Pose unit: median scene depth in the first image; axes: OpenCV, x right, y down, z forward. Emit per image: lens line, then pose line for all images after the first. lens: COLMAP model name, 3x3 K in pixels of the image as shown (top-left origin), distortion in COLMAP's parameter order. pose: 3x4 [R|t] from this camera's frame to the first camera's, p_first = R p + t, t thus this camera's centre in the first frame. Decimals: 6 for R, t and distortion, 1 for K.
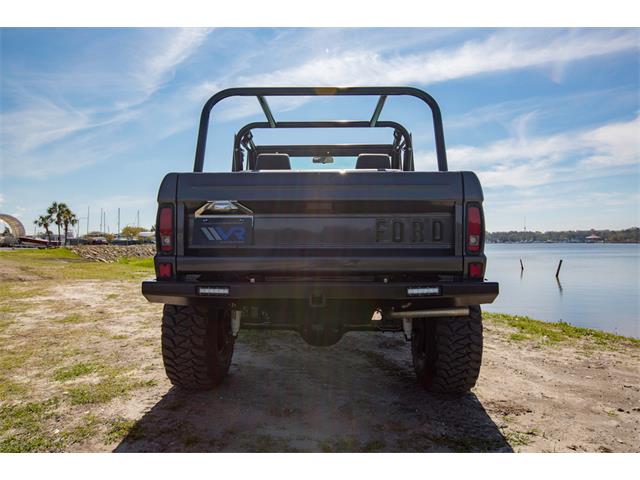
lens RADIAL K [[442.4, 0, 320.0], [0, 442.4, 240.0], [0, 0, 1]] dist [-0.000593, 0.002000]
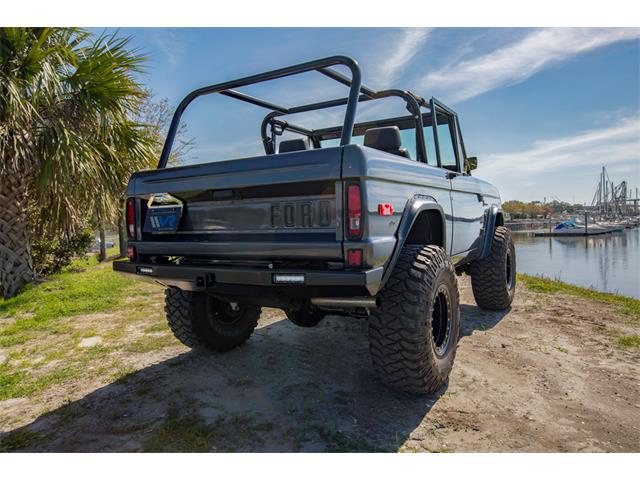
lens RADIAL K [[417.8, 0, 320.0], [0, 417.8, 240.0], [0, 0, 1]] dist [-0.001335, 0.002877]
pose [[0.883791, 0.000736, -0.467881, 0.594440], [0.019565, 0.999066, 0.038527, -0.000172], [0.467472, -0.043204, 0.882951, 0.198727]]
